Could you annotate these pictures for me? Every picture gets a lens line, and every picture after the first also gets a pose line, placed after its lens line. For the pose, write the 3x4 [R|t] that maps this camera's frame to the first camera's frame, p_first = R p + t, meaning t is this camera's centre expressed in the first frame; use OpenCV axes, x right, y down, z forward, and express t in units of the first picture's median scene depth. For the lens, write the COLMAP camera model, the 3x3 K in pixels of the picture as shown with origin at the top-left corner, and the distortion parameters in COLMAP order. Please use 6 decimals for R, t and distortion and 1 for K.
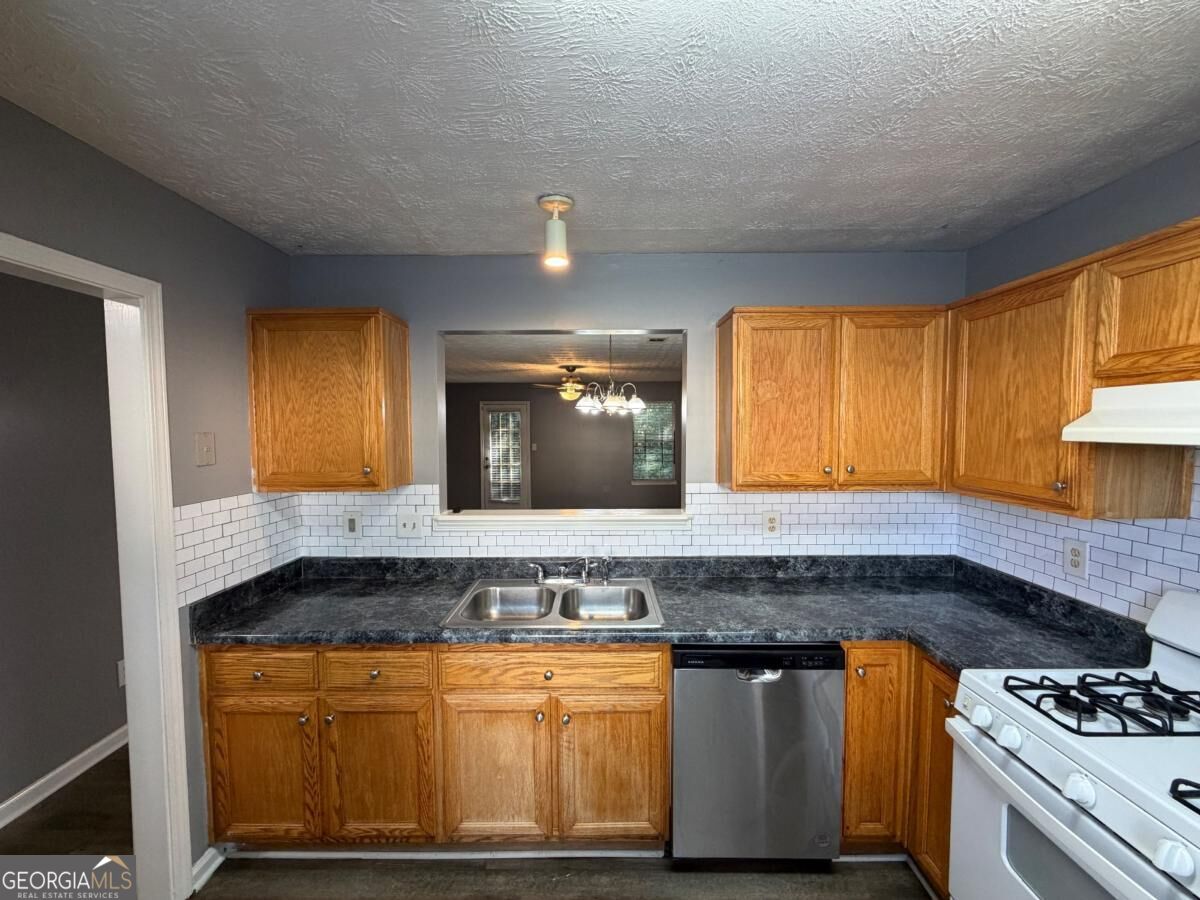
lens RADIAL K [[478.8, 0, 597.2], [0, 478.8, 450.2], [0, 0, 1]] dist [0.001322, 0.000027]
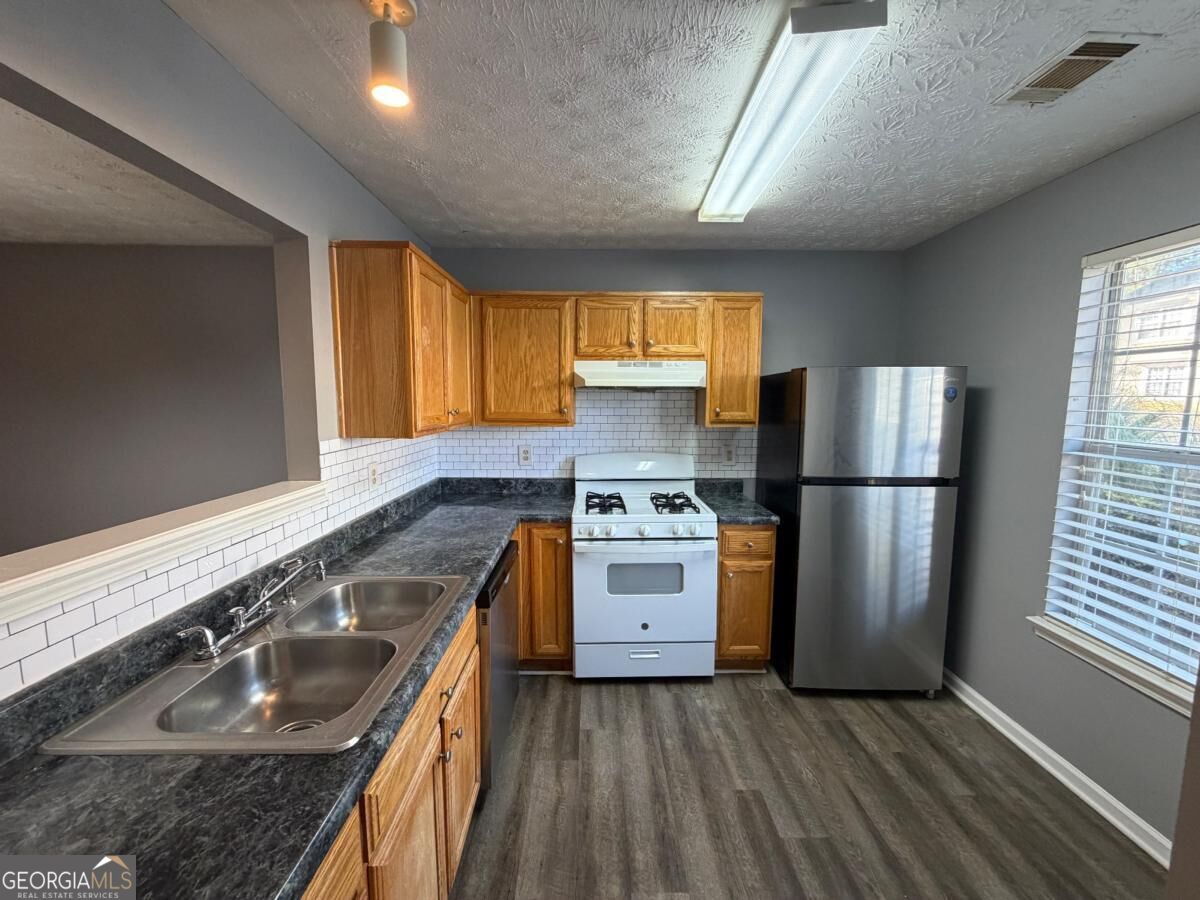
lens RADIAL K [[478.8, 0, 597.2], [0, 478.8, 450.2], [0, 0, 1]] dist [0.001322, 0.000027]
pose [[-0.012289, -0.104361, 0.994464, -0.781580], [0.046095, 0.993422, 0.104821, 0.029895], [-0.998861, 0.047128, -0.007398, 0.739193]]
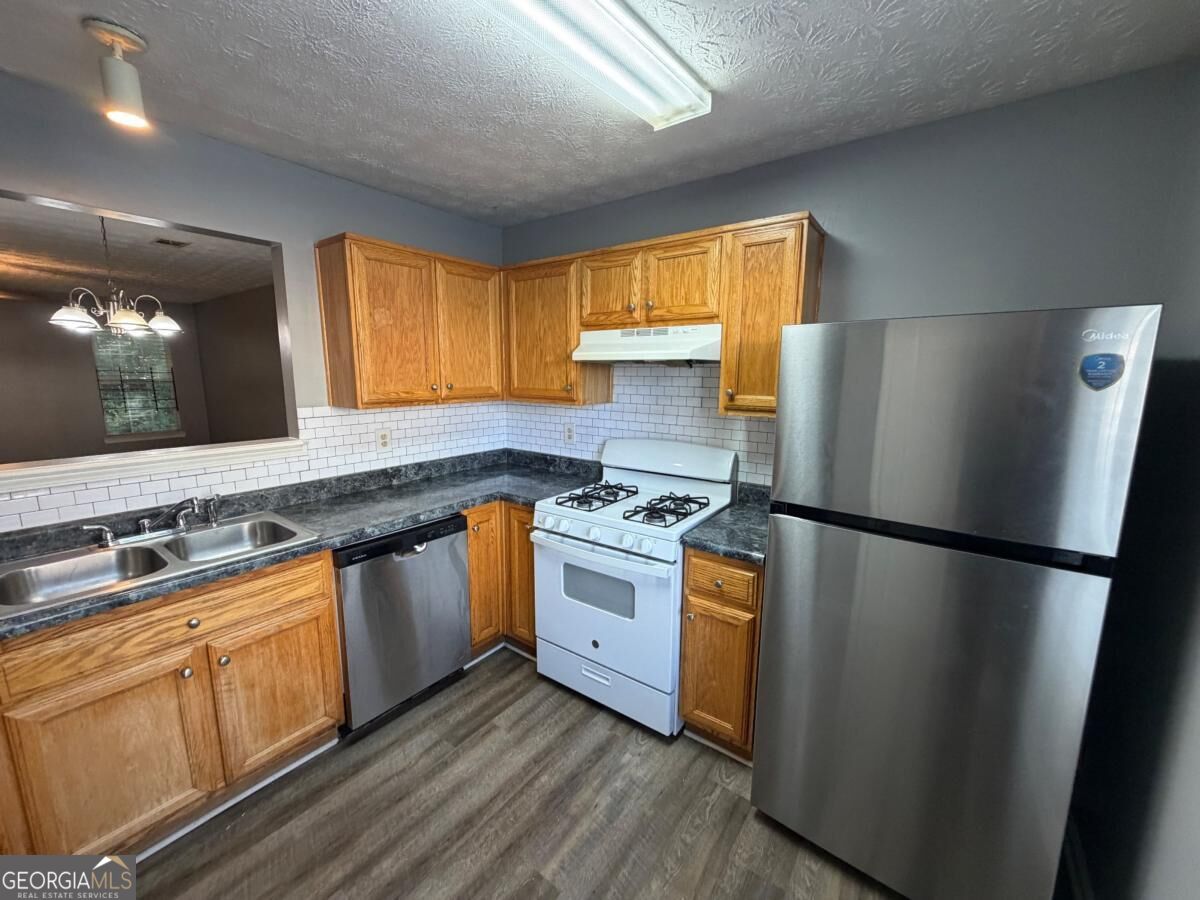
lens RADIAL K [[478.8, 0, 597.2], [0, 478.8, 450.2], [0, 0, 1]] dist [0.001322, 0.000027]
pose [[0.594812, -0.124230, 0.794207, -0.314203], [0.031799, 0.990849, 0.131174, 0.060424], [-0.803236, -0.052769, 0.593319, -0.102184]]
